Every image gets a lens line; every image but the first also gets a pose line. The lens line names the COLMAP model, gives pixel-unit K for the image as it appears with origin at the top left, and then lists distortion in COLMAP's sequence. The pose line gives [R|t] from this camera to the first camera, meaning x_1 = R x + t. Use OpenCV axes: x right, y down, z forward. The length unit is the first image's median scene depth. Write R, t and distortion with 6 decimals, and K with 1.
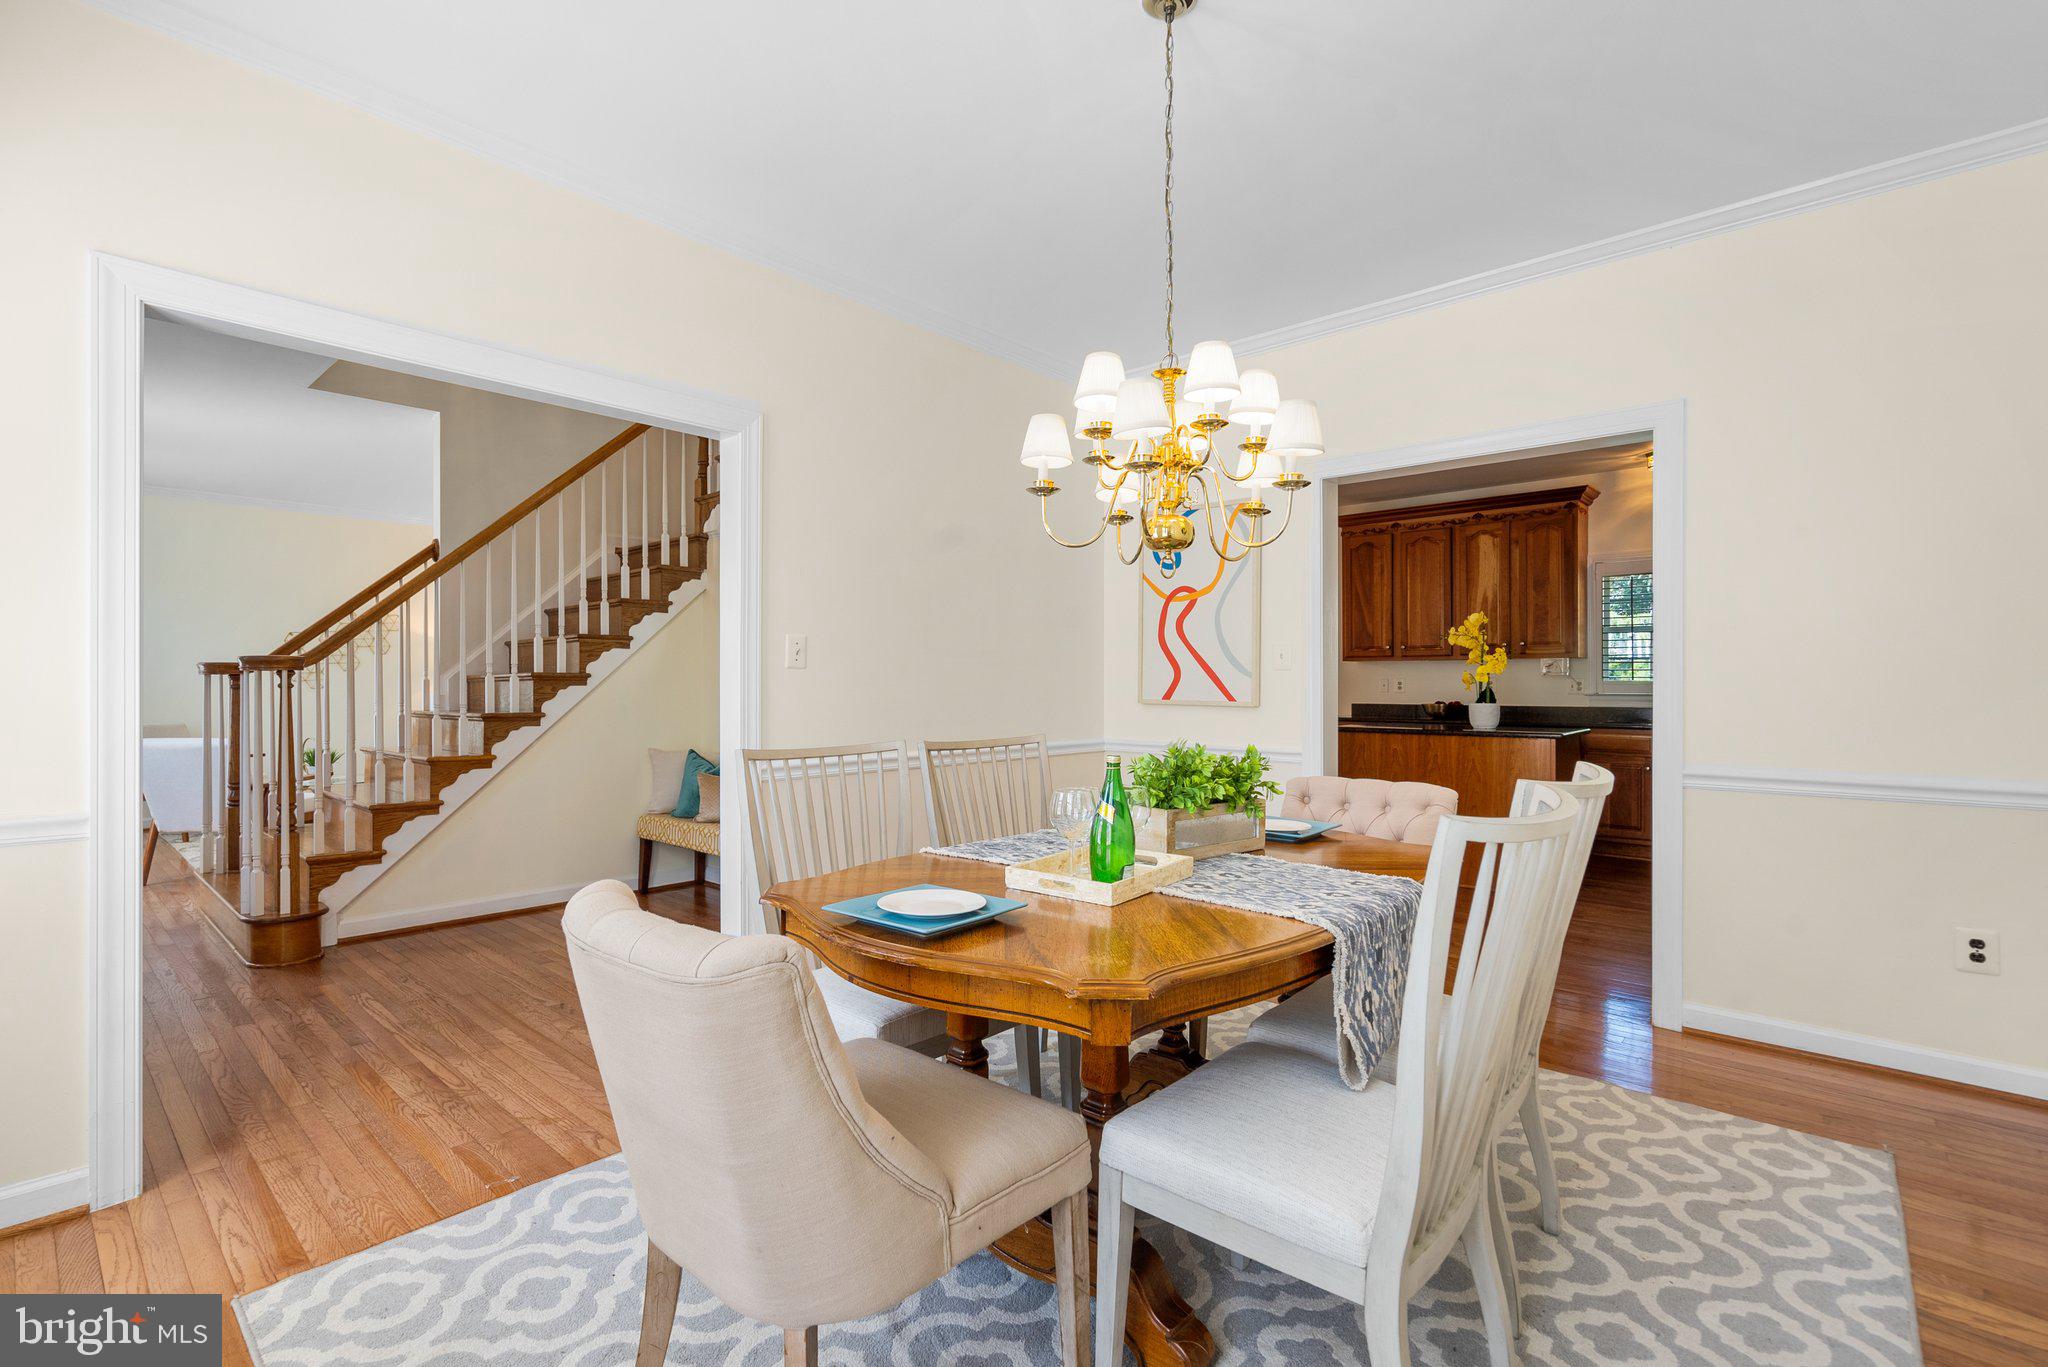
lens RADIAL K [[961.0, 0, 1024.0], [0, 961.0, 683.5], [0, 0, 1]] dist [-0.000003, 0.000097]
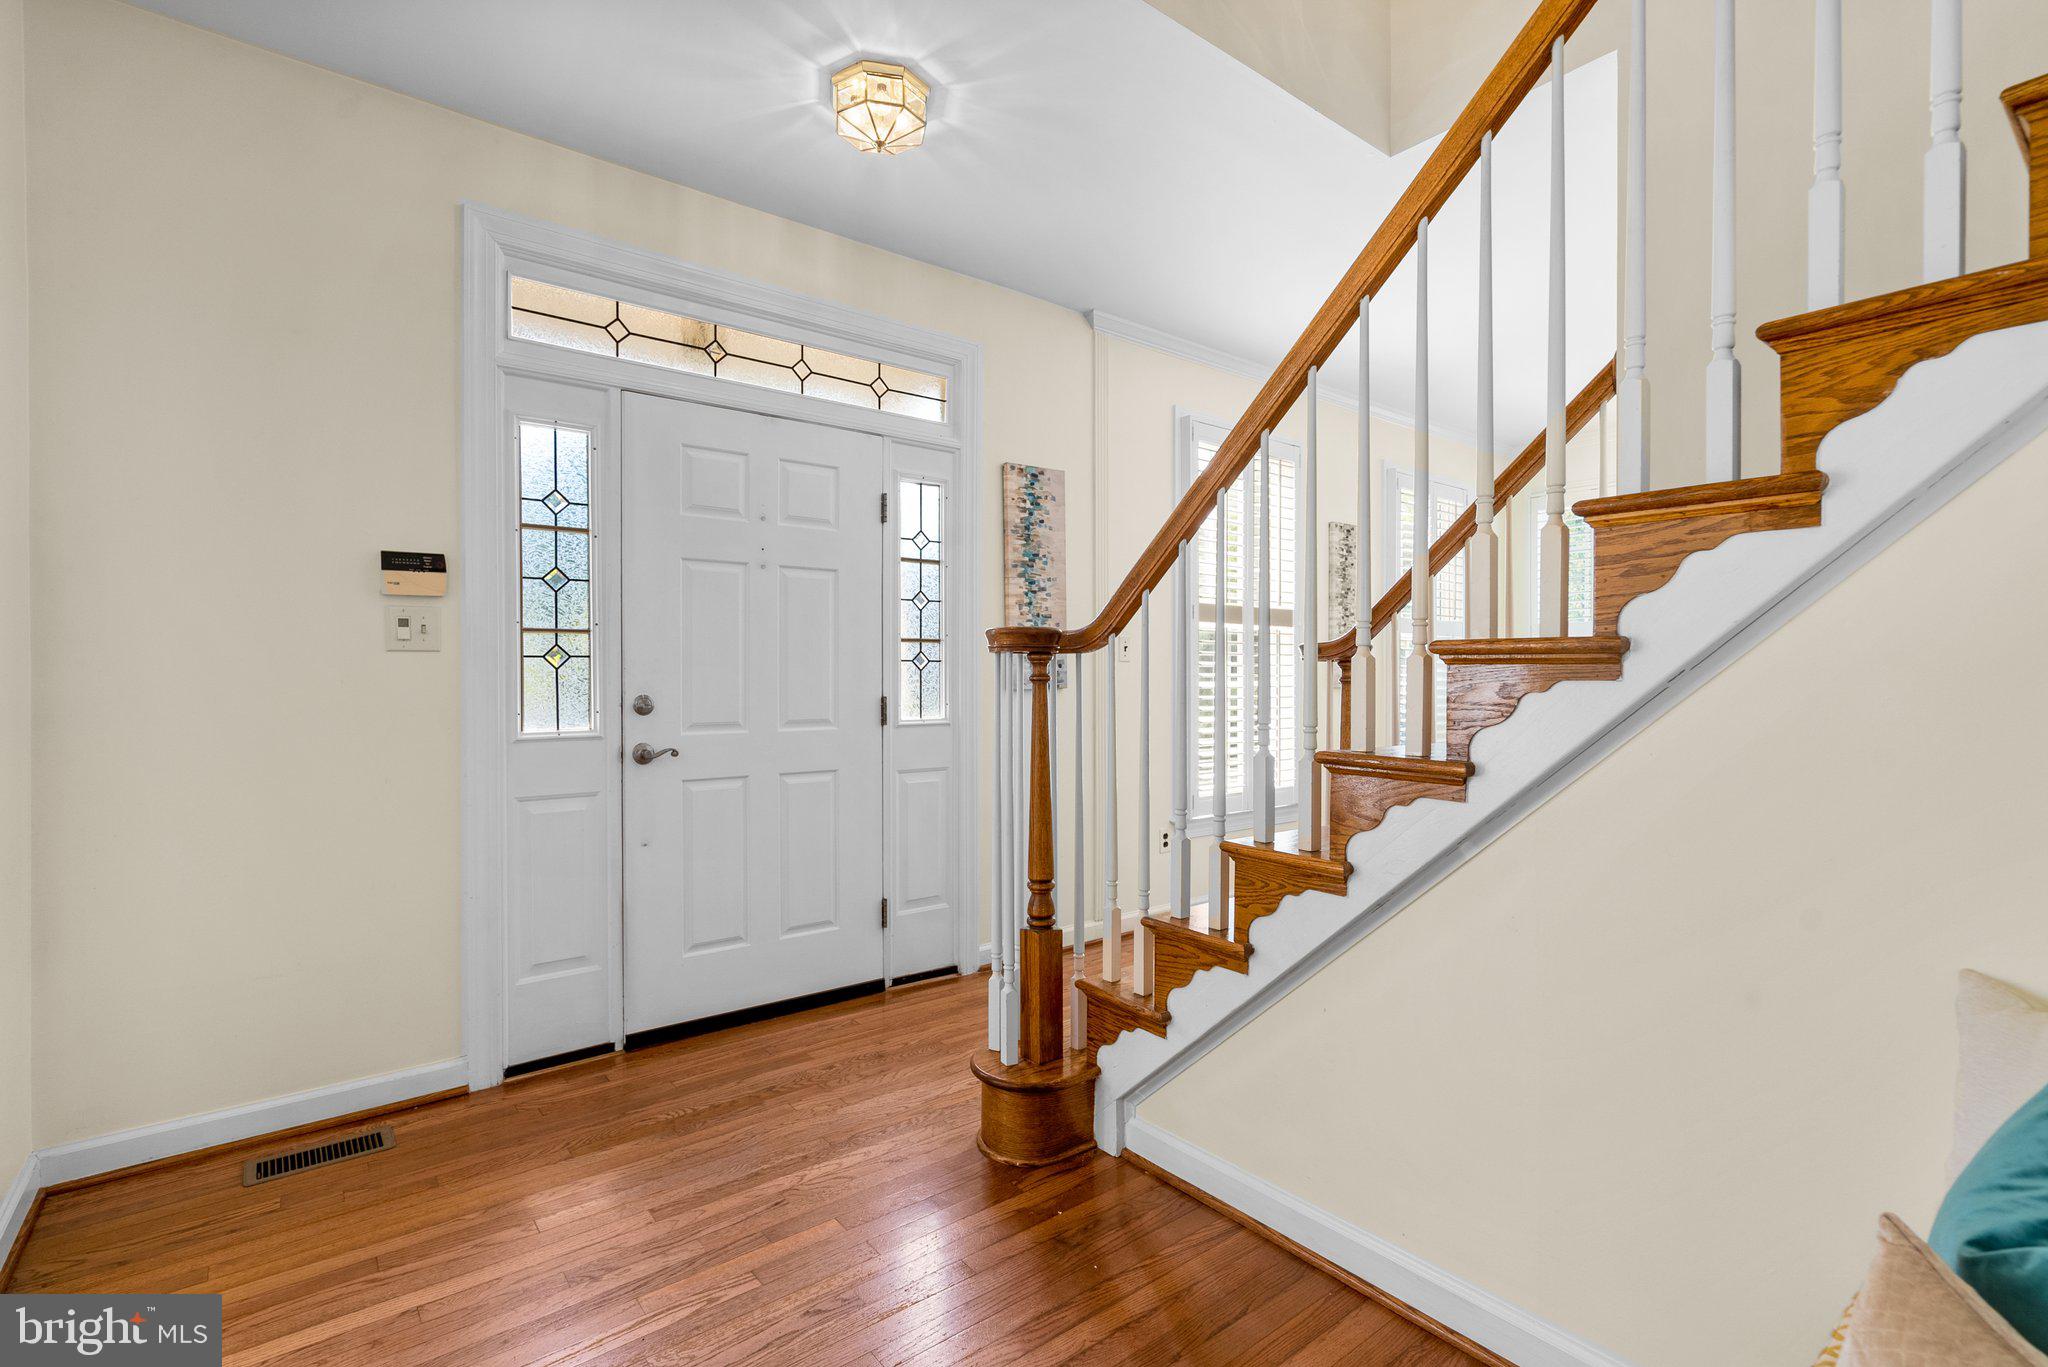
lens RADIAL K [[938.0, 0, 1024.0], [0, 938.0, 683.5], [0, 0, 1]] dist [0.000772, 0.000080]
pose [[-0.140605, 0.007389, -0.990038, -0.183764], [0.000293, 0.999972, 0.007421, 0.001384], [0.990066, 0.000754, -0.140603, 1.011269]]
